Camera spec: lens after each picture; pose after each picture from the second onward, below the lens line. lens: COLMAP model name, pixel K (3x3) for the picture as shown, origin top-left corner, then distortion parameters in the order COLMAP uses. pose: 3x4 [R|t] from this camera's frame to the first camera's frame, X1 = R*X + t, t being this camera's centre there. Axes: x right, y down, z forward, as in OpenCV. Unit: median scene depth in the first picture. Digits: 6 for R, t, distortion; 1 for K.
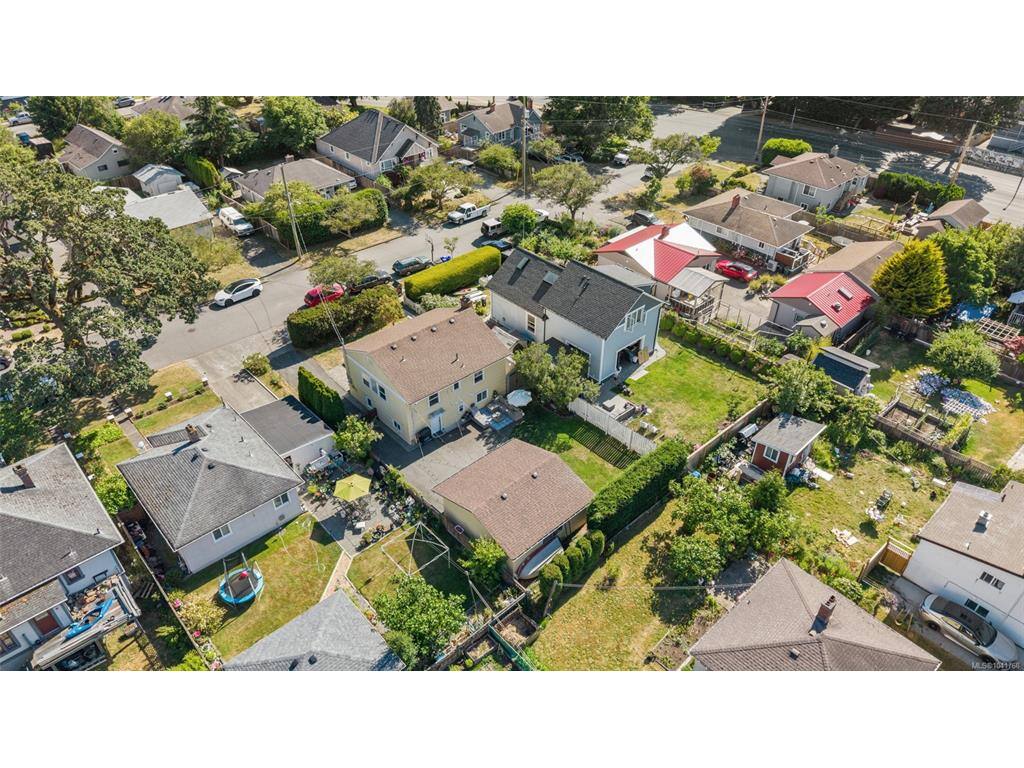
lens RADIAL K [[674.9, 0, 506.4], [0, 674.9, 386.3], [0, 0, 1]] dist [0.002499, -0.000780]
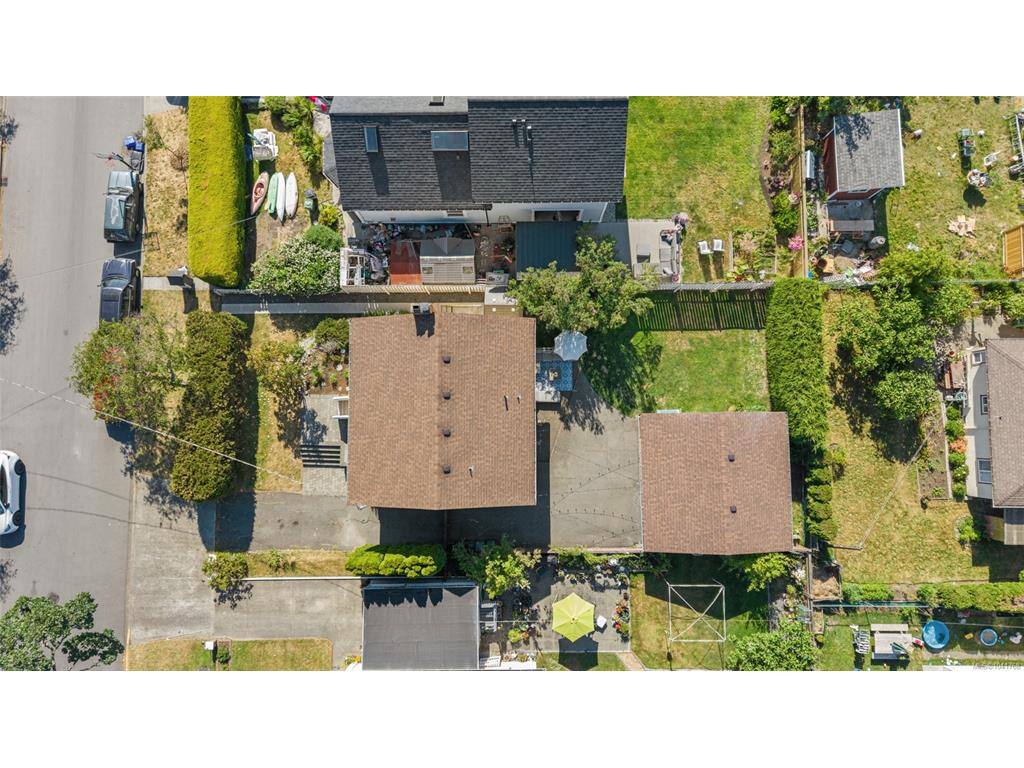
lens RADIAL K [[674.9, 0, 506.4], [0, 674.9, 386.3], [0, 0, 1]] dist [0.002499, -0.000780]
pose [[0.670984, -0.739990, 0.046852, -0.086703], [0.455582, 0.461302, 0.761344, -0.498843], [-0.585000, -0.489505, 0.646652, 0.510117]]
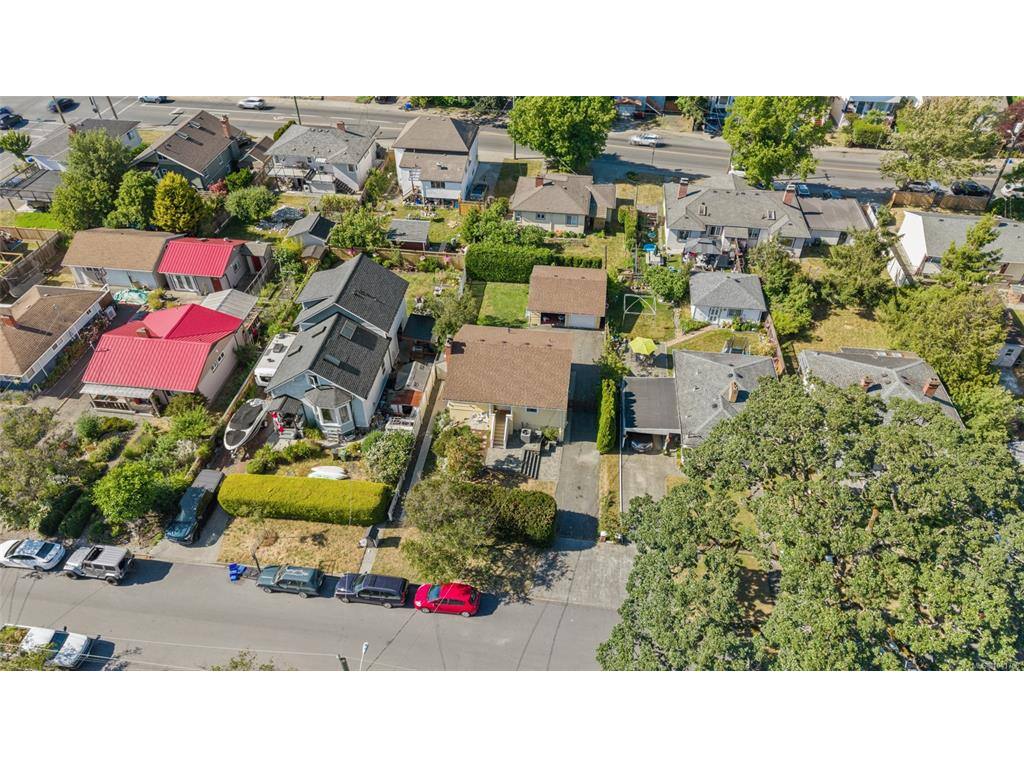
lens RADIAL K [[674.9, 0, 506.4], [0, 674.9, 386.3], [0, 0, 1]] dist [0.002499, -0.000780]
pose [[-0.642333, -0.531450, 0.552240, -0.652426], [0.444339, 0.328865, 0.833313, -0.849679], [-0.624476, 0.780647, 0.024903, 0.924844]]
